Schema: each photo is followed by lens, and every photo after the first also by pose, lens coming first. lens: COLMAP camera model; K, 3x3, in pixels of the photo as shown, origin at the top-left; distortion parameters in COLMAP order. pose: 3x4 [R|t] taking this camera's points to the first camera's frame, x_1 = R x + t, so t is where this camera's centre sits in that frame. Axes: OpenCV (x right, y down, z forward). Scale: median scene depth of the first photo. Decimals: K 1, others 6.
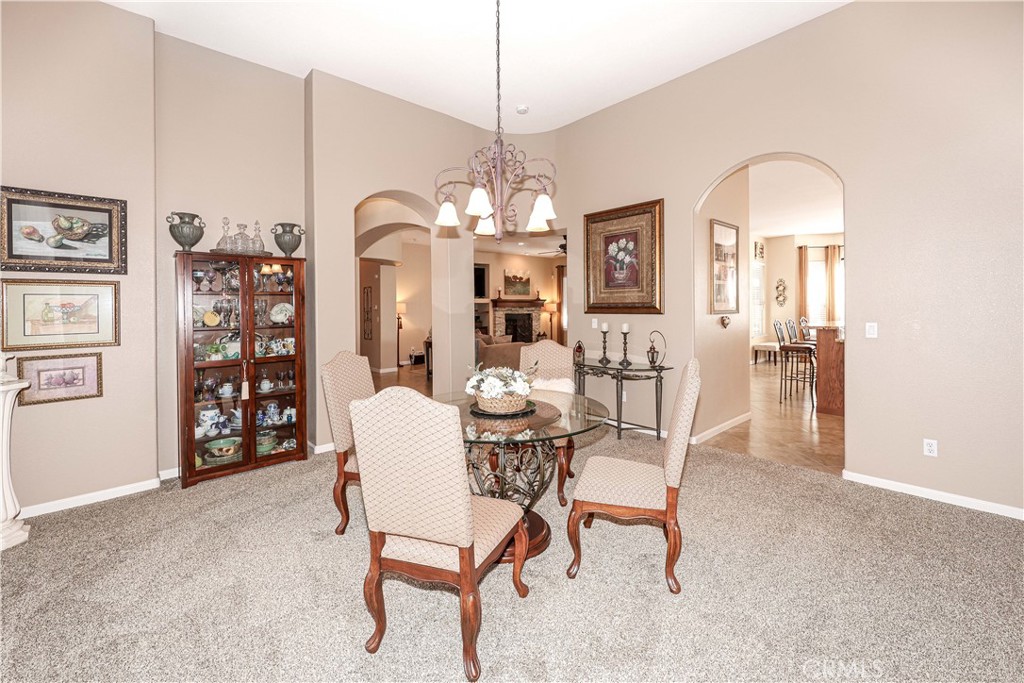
lens RADIAL K [[401.6, 0, 518.7], [0, 401.6, 309.9], [0, 0, 1]] dist [-0.015021, -0.000148]
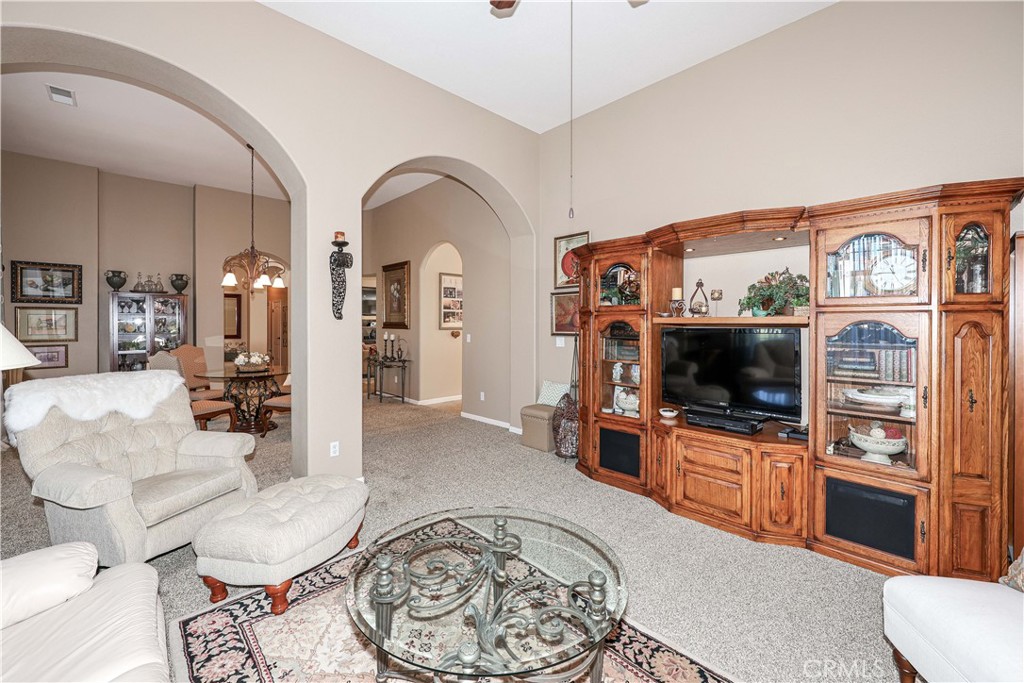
lens RADIAL K [[421.6, 0, 515.8], [0, 421.6, 330.7], [0, 0, 1]] dist [-0.002474, -0.000195]
pose [[0.999603, 0.008974, 0.026714, 1.042981], [-0.008937, 0.999959, -0.001516, 0.022014], [-0.026726, 0.001277, 0.999642, -1.077137]]
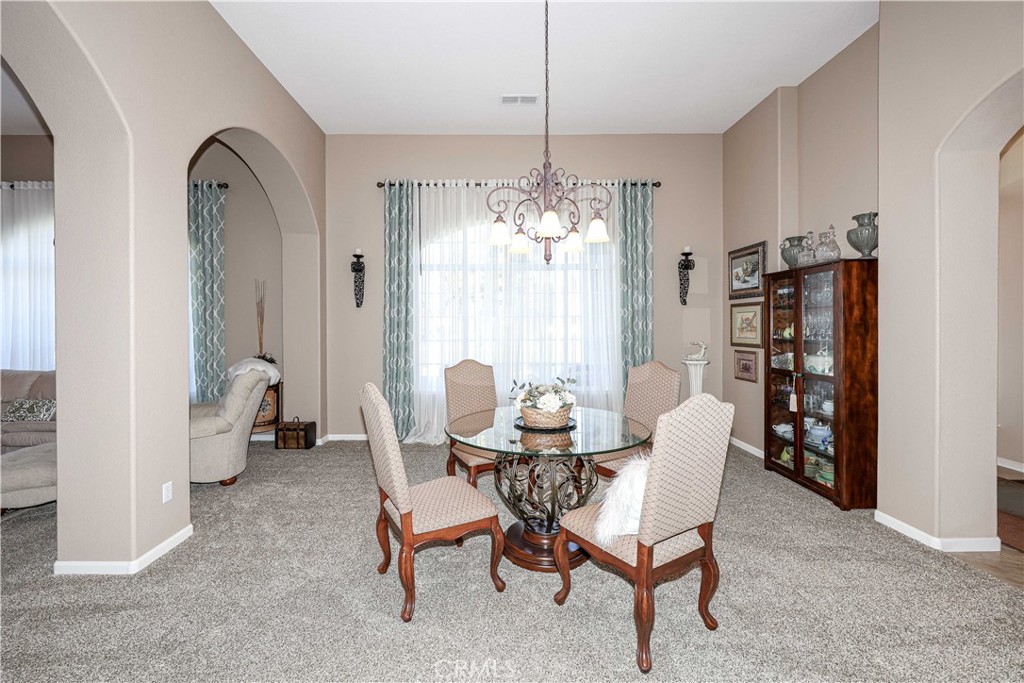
lens RADIAL K [[421.6, 0, 515.8], [0, 421.6, 330.7], [0, 0, 1]] dist [-0.002474, -0.000195]
pose [[-0.639182, 0.018208, -0.768840, 0.639578], [0.000438, 0.999728, 0.023312, -0.006298], [0.769055, 0.014564, -0.639017, 1.264794]]
